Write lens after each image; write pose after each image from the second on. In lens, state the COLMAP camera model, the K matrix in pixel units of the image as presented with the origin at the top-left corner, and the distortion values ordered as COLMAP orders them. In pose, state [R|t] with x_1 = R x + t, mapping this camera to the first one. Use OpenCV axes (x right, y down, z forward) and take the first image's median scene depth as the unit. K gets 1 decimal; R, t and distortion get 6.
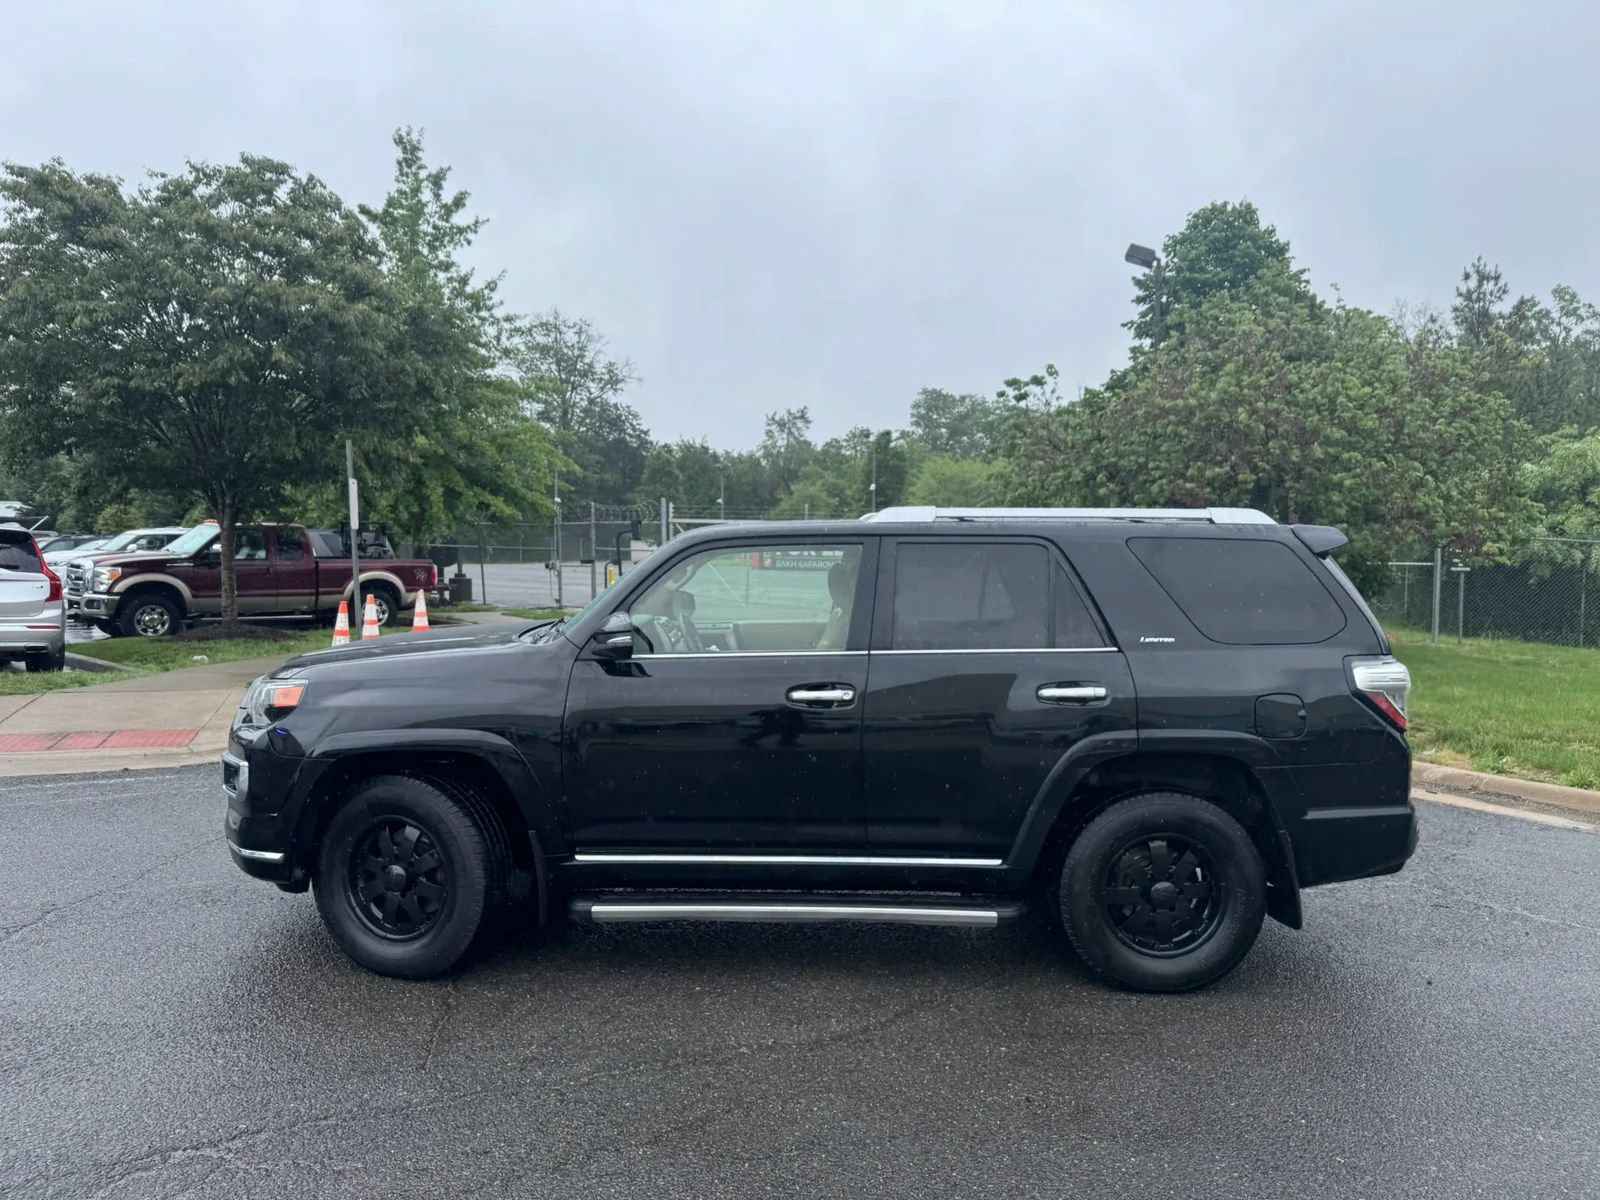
lens RADIAL K [[1182.6, 0, 745.8], [0, 1182.6, 601.2], [0, 0, 1]] dist [0.038620, -0.104836]
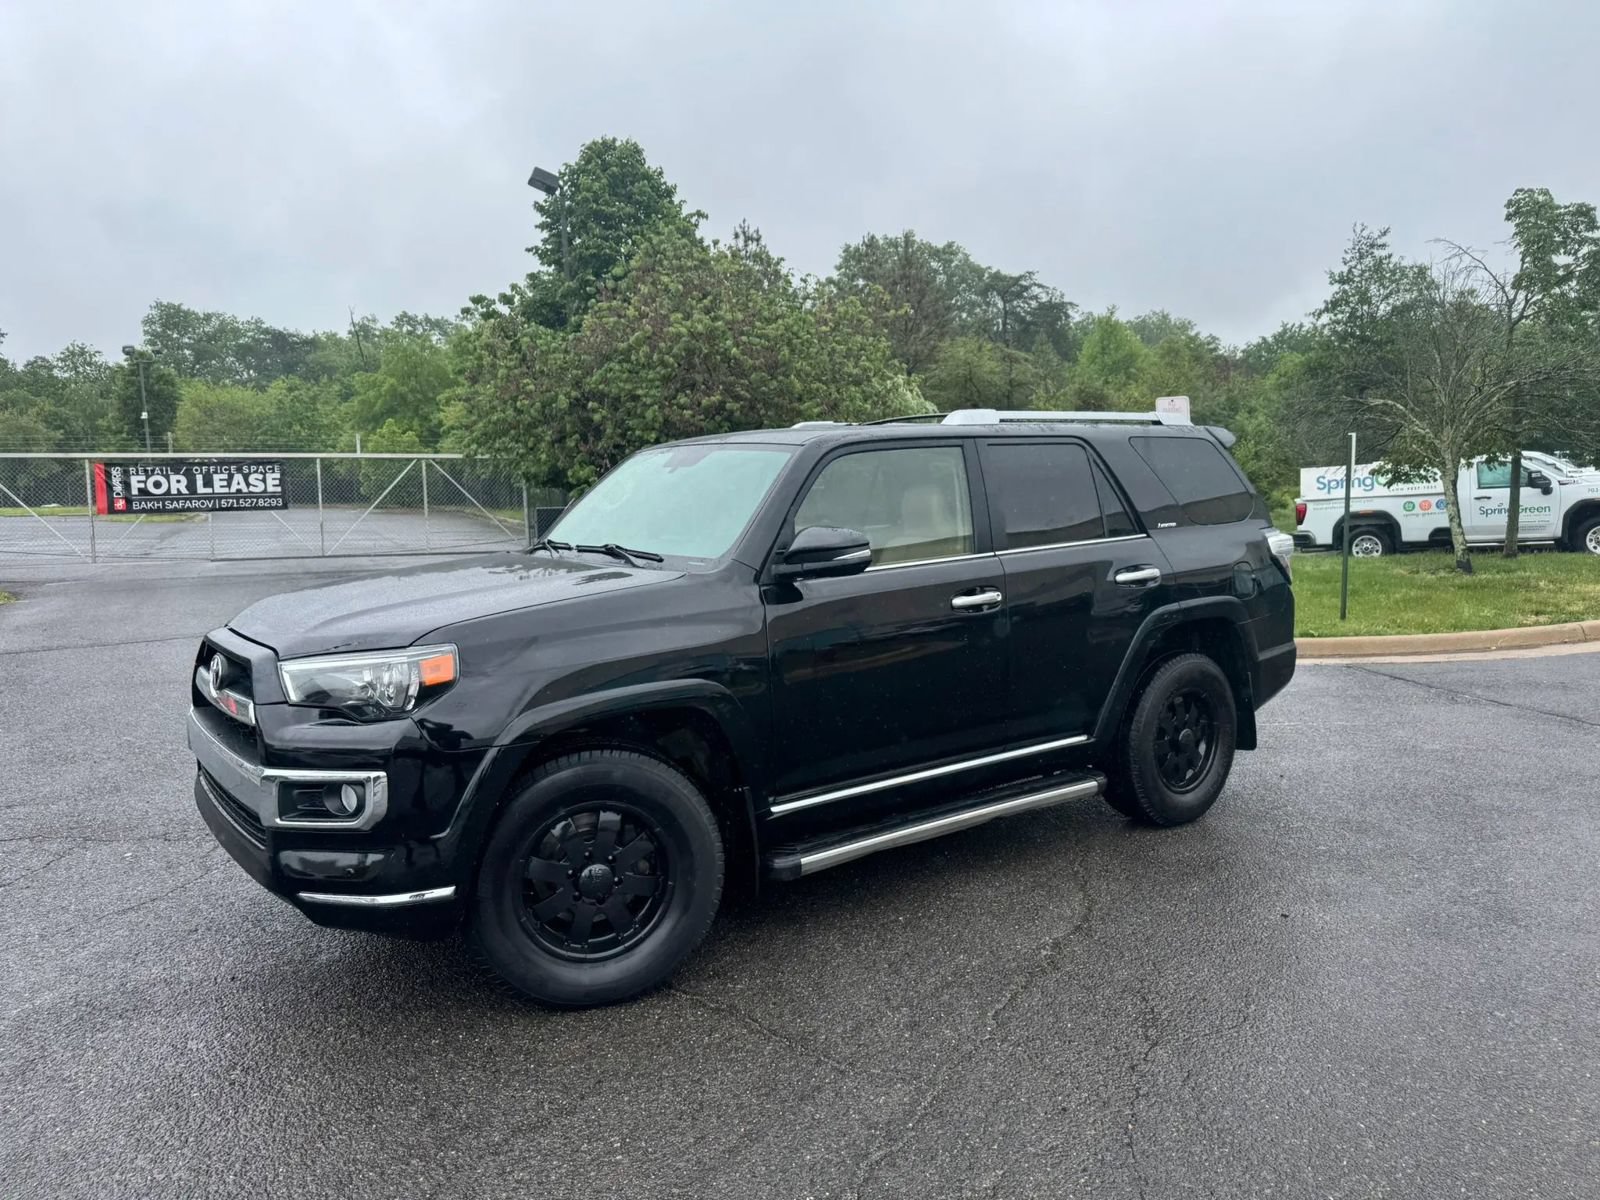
lens RADIAL K [[1191.9, 0, 789.1], [0, 1191.9, 593.6], [0, 0, 1]] dist [0.076575, -0.107754]
pose [[0.779548, -0.086826, 0.620295, -0.165358], [0.058226, 0.996102, 0.066255, -0.000292], [-0.623630, -0.015531, 0.781565, 0.074956]]
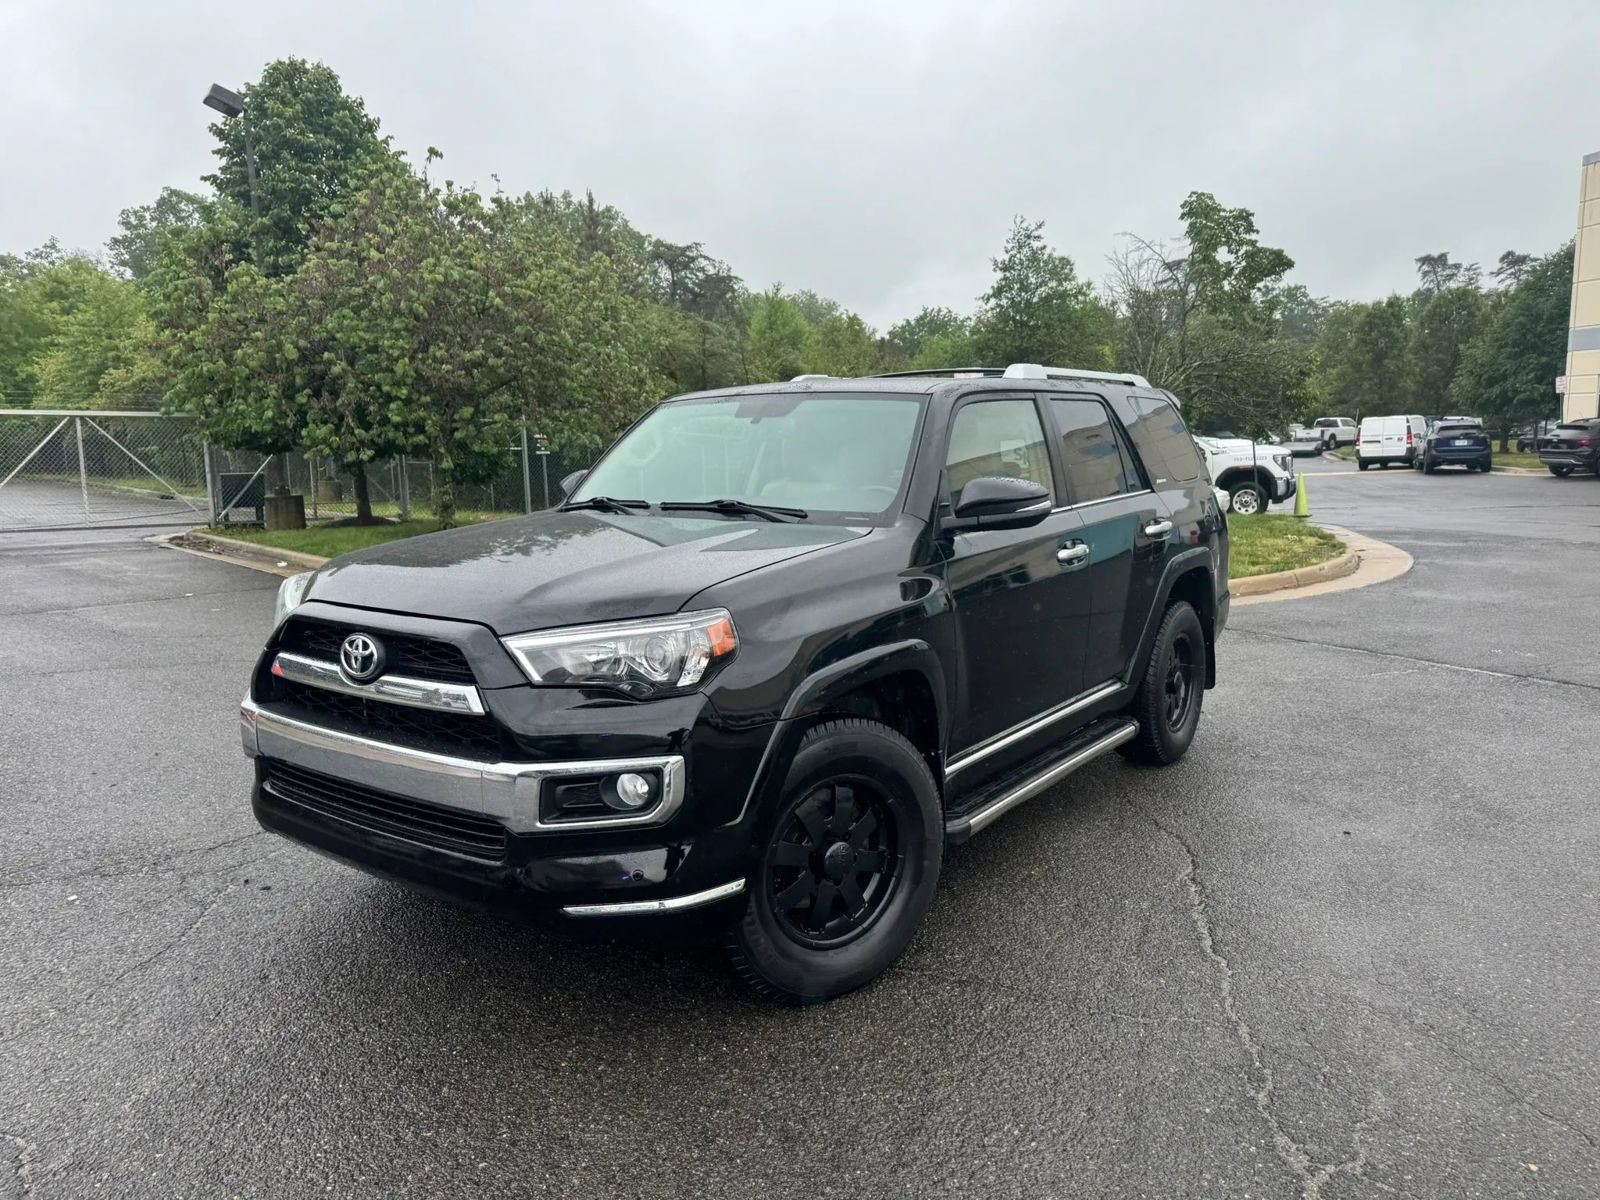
lens RADIAL K [[1189.5, 0, 800.0], [0, 1189.5, 600.0], [0, 0, 1]] dist [0.069599, -0.112975]
pose [[0.543927, -0.127035, 0.829461, -0.219941], [0.057561, 0.991794, 0.114151, -0.002246], [-0.837156, -0.014345, 0.546776, 0.154067]]
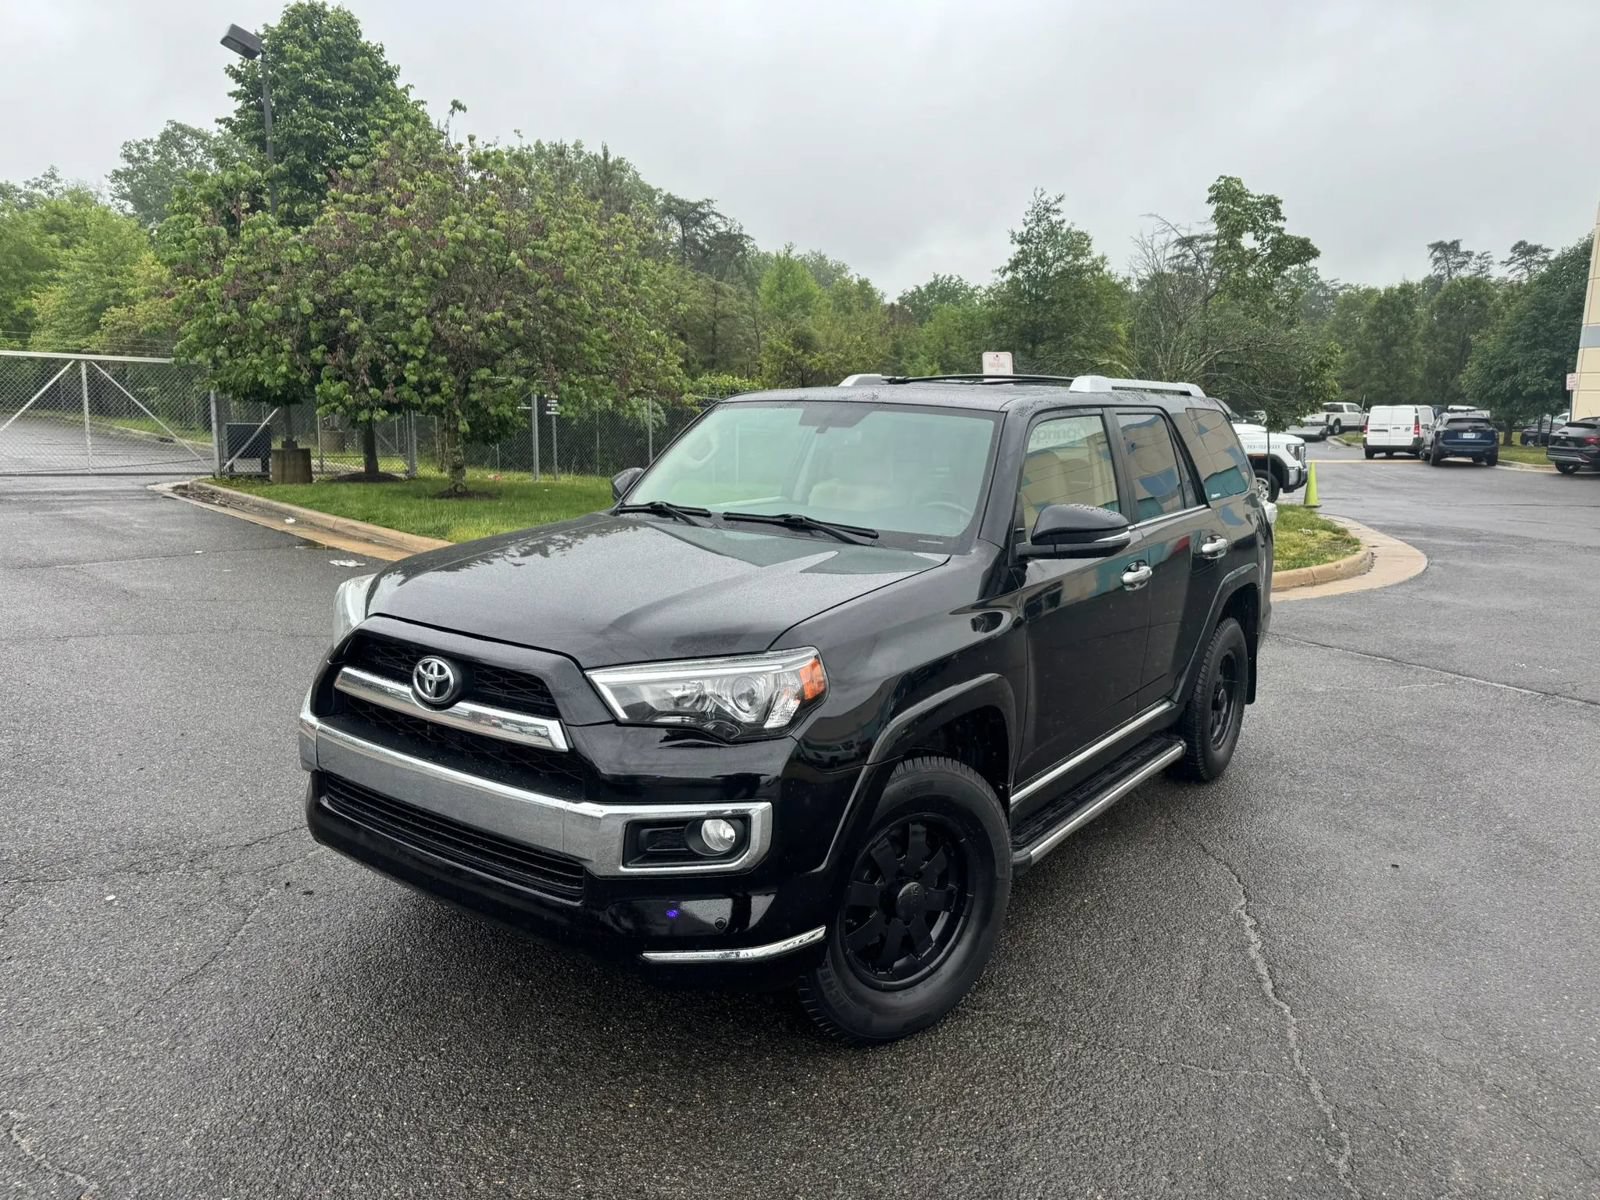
lens RADIAL K [[1193.5, 0, 808.8], [0, 1193.5, 584.1], [0, 0, 1]] dist [0.065018, -0.108269]
pose [[0.537341, -0.123834, 0.834224, -0.222468], [0.018755, 0.990671, 0.134976, -0.012851], [-0.843157, -0.056882, 0.534651, 0.167733]]
